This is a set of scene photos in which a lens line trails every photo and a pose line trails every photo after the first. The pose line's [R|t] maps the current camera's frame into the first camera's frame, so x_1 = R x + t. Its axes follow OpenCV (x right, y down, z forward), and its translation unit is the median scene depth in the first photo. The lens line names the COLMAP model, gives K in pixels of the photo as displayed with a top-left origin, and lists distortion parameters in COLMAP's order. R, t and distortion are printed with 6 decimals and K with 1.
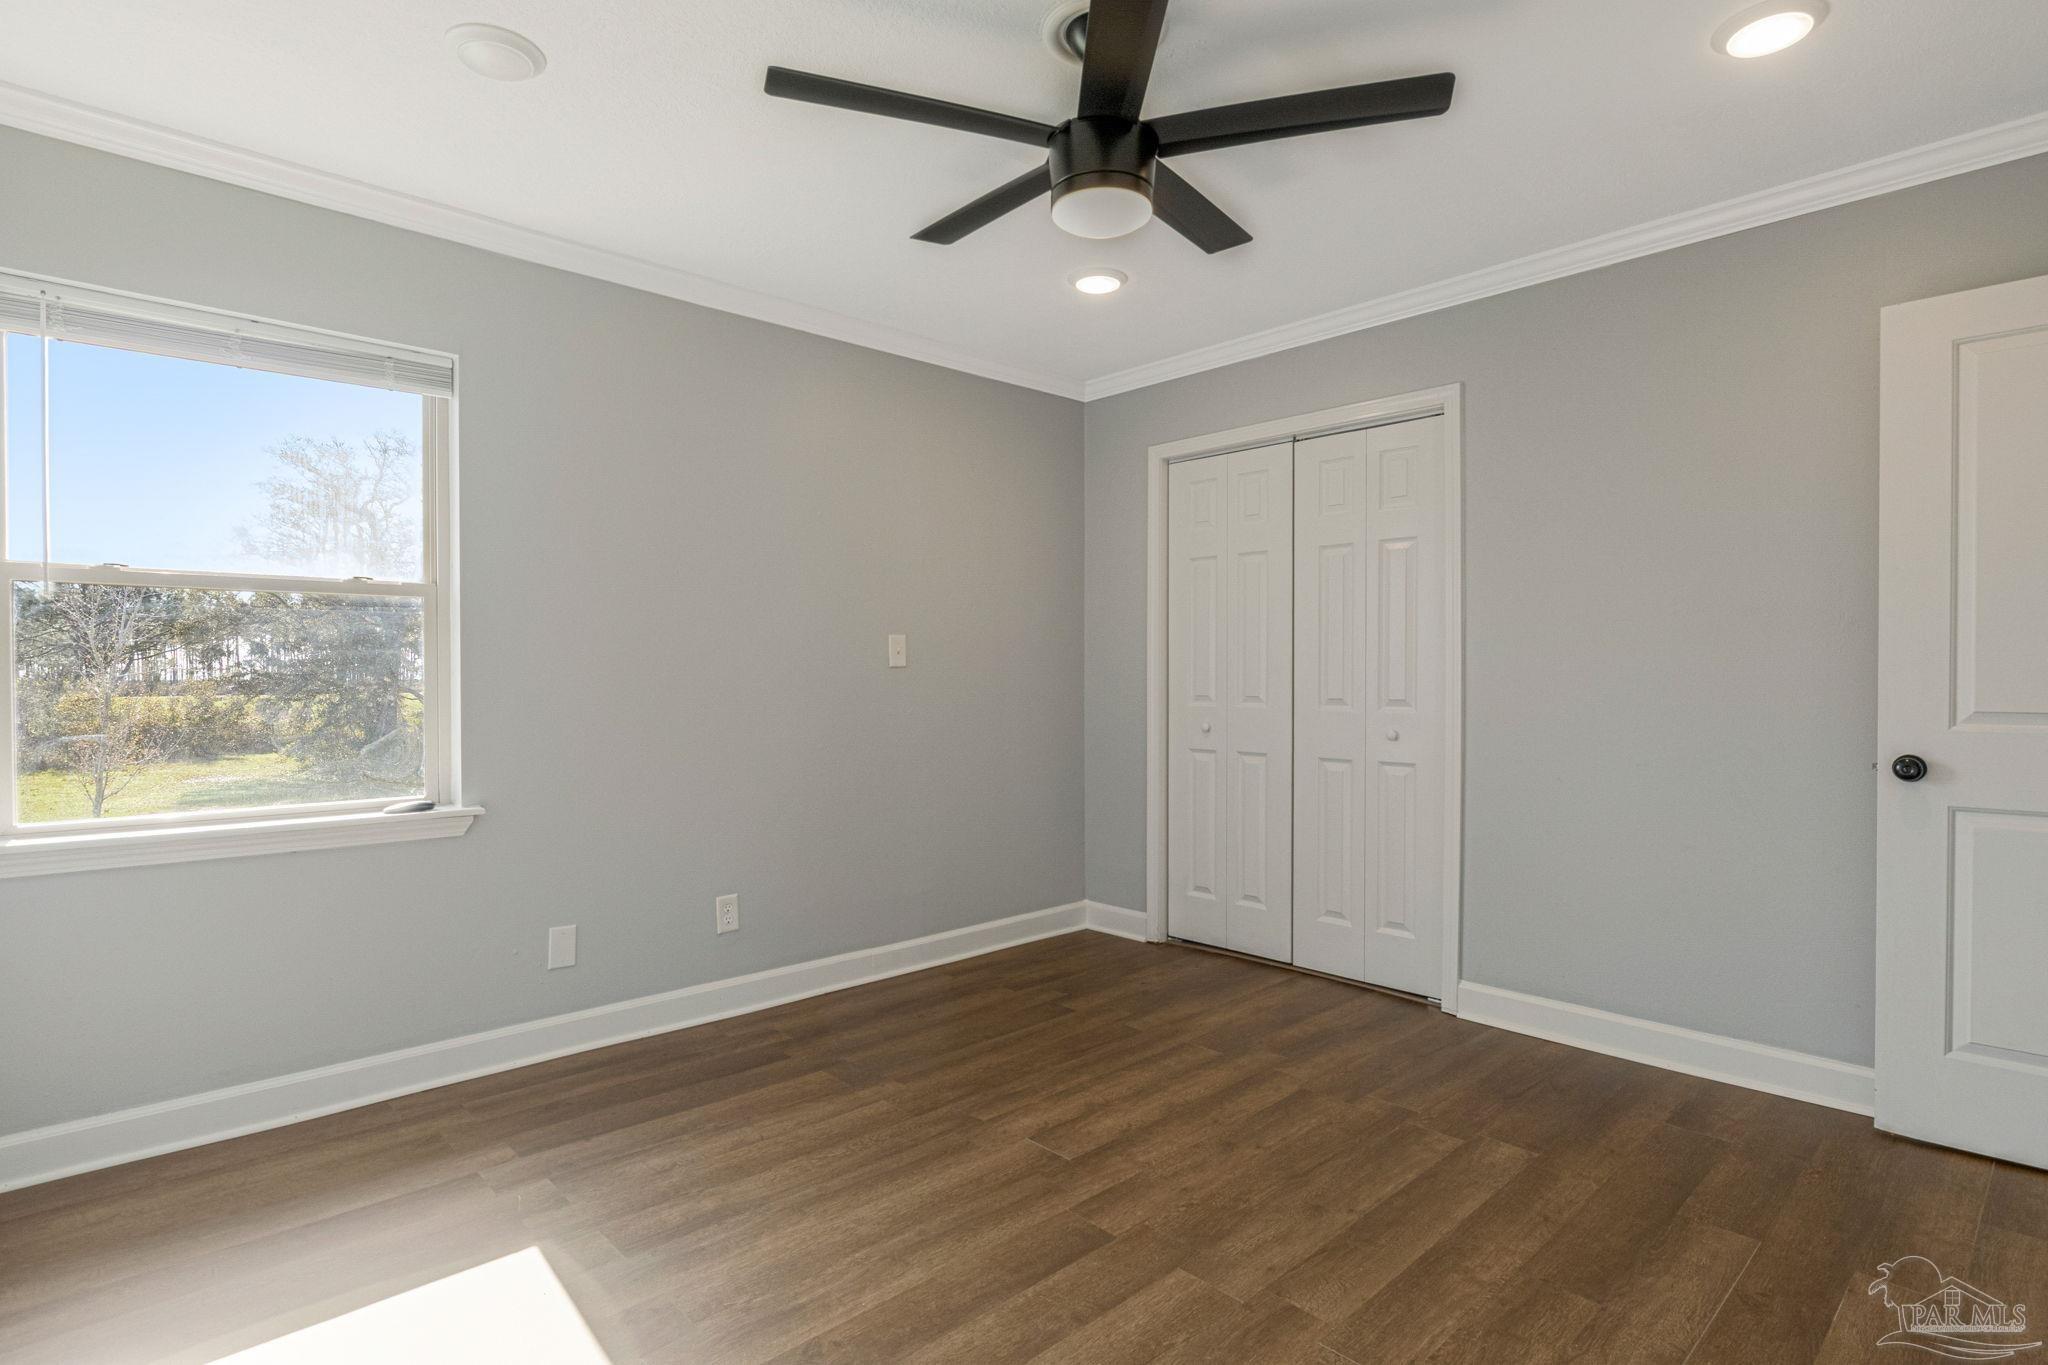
lens RADIAL K [[1026.1, 0, 1031.6], [0, 1026.1, 678.7], [0, 0, 1]] dist [0.000312, -0.000026]
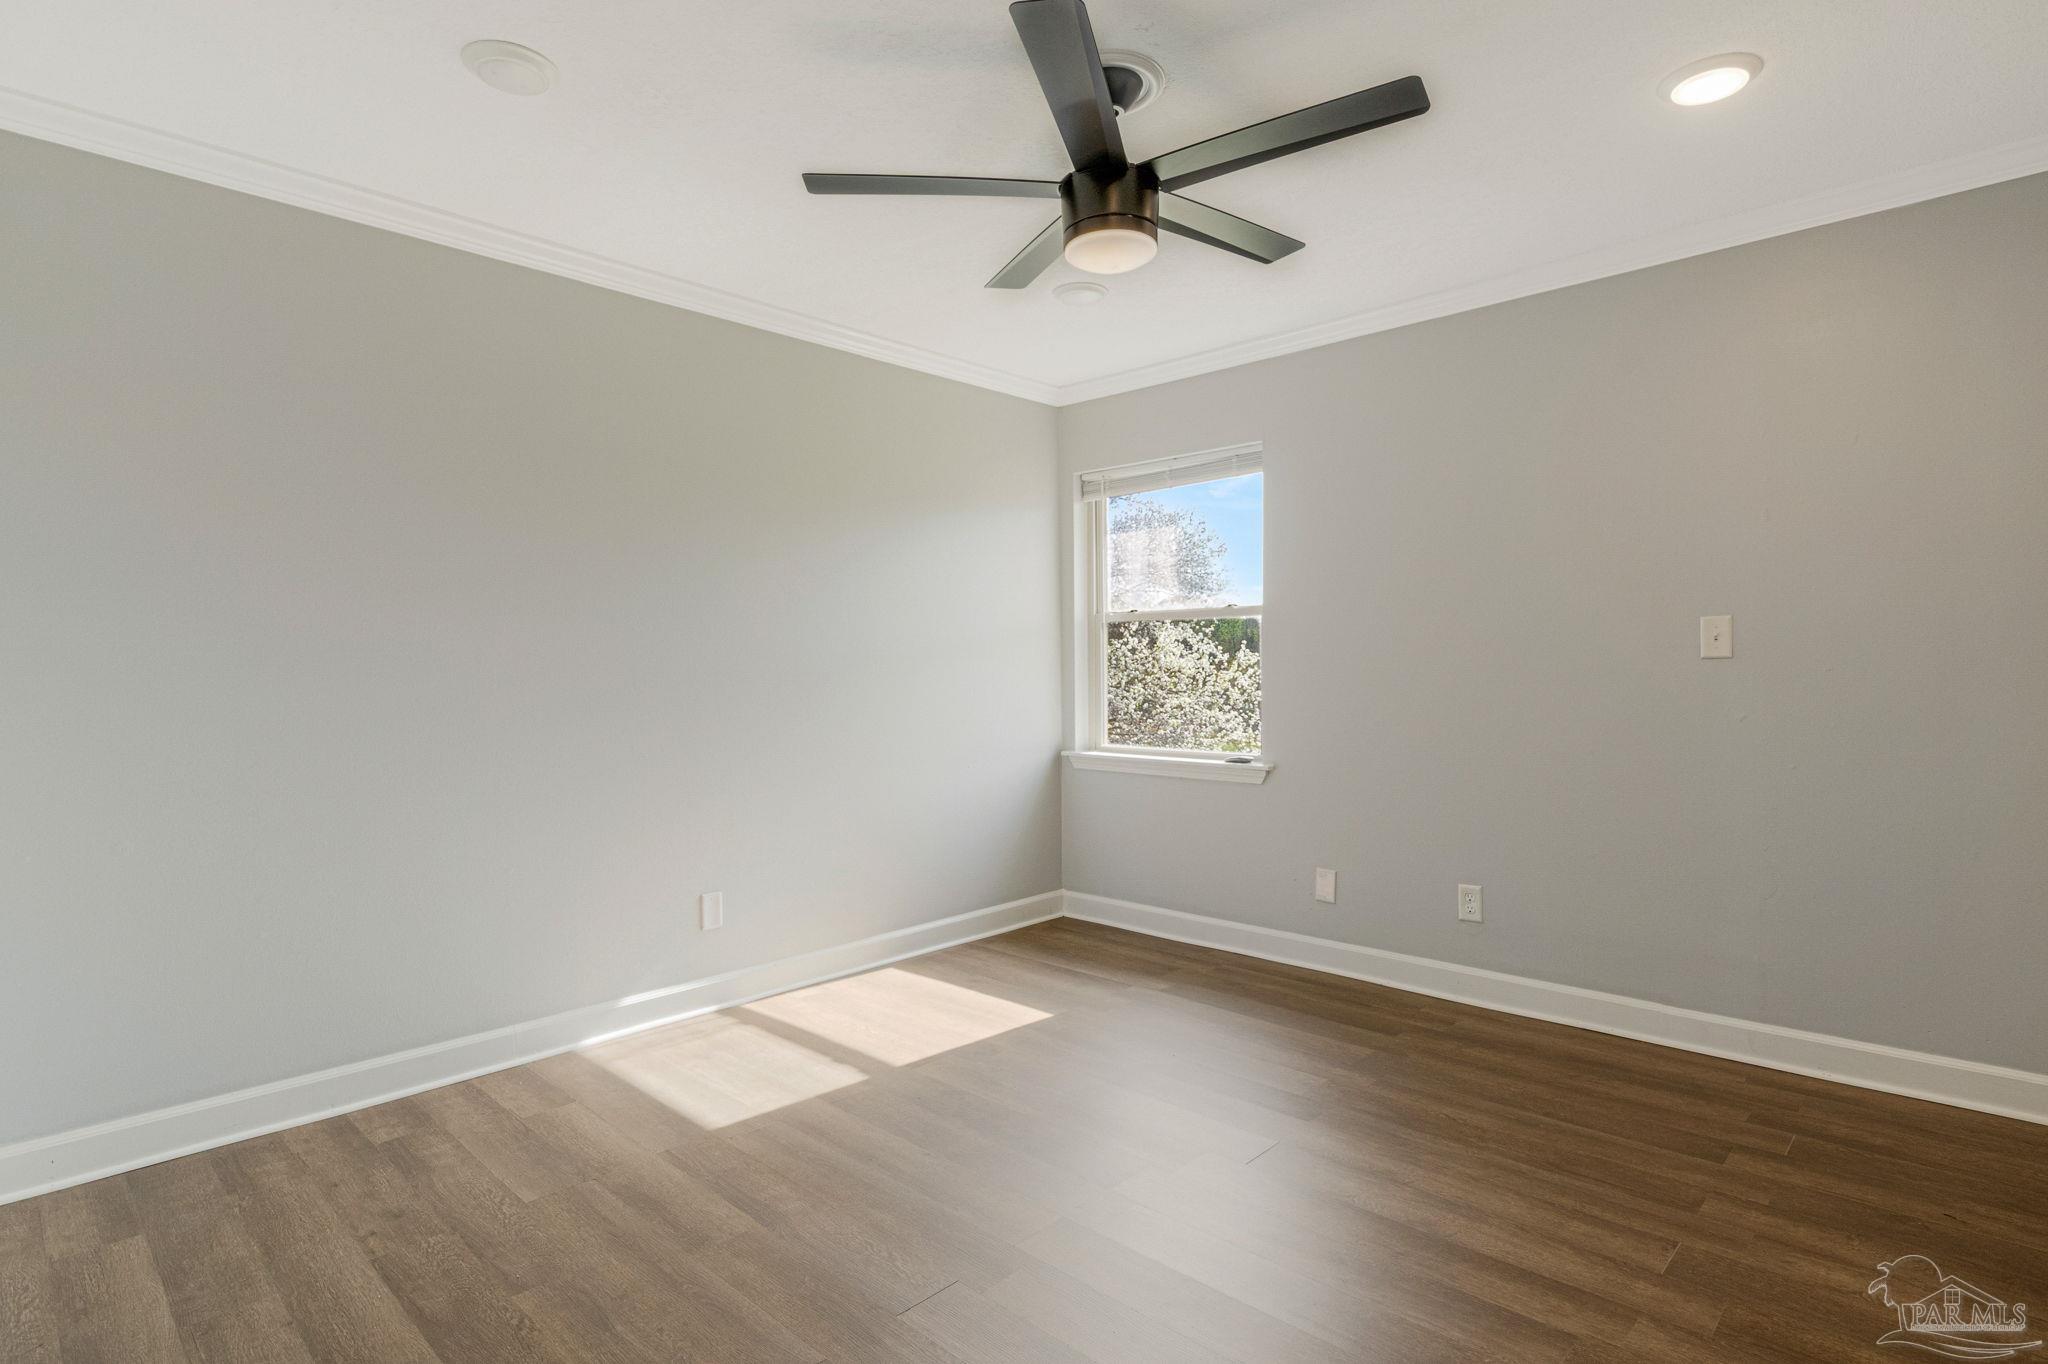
lens RADIAL K [[1026.1, 0, 1031.6], [0, 1026.1, 678.2], [0, 0, 1]] dist [0.000312, -0.000026]
pose [[0.064065, 0.014367, -0.997842, 0.771483], [0.008909, 0.999848, 0.014968, -0.015067], [0.997906, -0.009849, 0.063928, 0.560678]]
